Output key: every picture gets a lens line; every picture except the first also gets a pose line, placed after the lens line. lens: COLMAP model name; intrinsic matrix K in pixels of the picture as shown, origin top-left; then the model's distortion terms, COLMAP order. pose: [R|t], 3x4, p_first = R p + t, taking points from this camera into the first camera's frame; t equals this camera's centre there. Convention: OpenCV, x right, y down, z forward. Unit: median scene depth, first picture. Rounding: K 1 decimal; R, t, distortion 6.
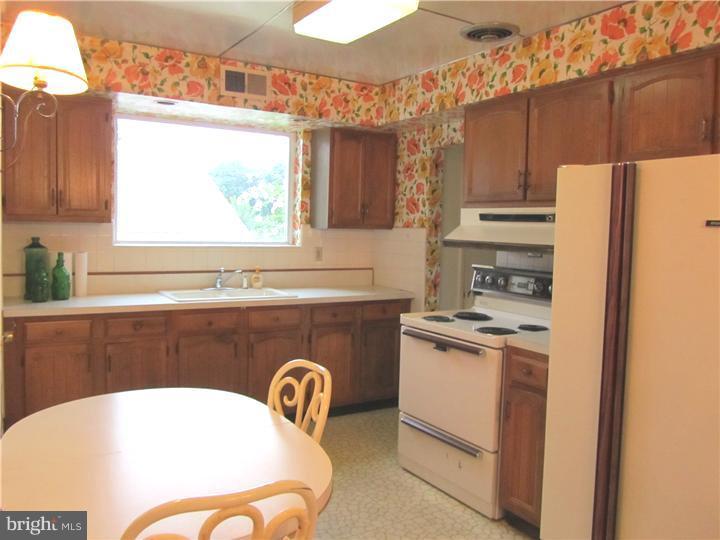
lens RADIAL K [[592.9, 0, 360.0], [0, 592.9, 270.0], [0, 0, 1]] dist [-0.030329, -0.003063]
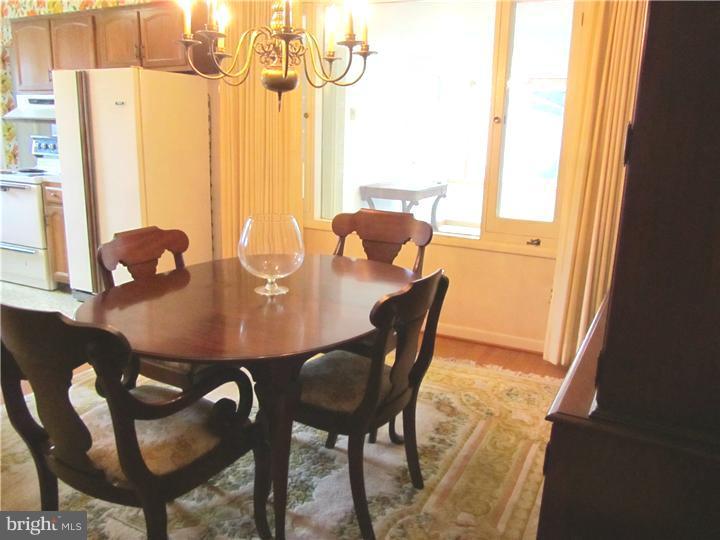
lens RADIAL K [[592.9, 0, 360.0], [0, 592.9, 270.0], [0, 0, 1]] dist [-0.030329, -0.003063]
pose [[0.849966, -0.121443, 0.512650, 0.094130], [0.028781, 0.982320, 0.184986, 0.065764], [-0.526051, -0.142478, 0.838433, -0.603447]]
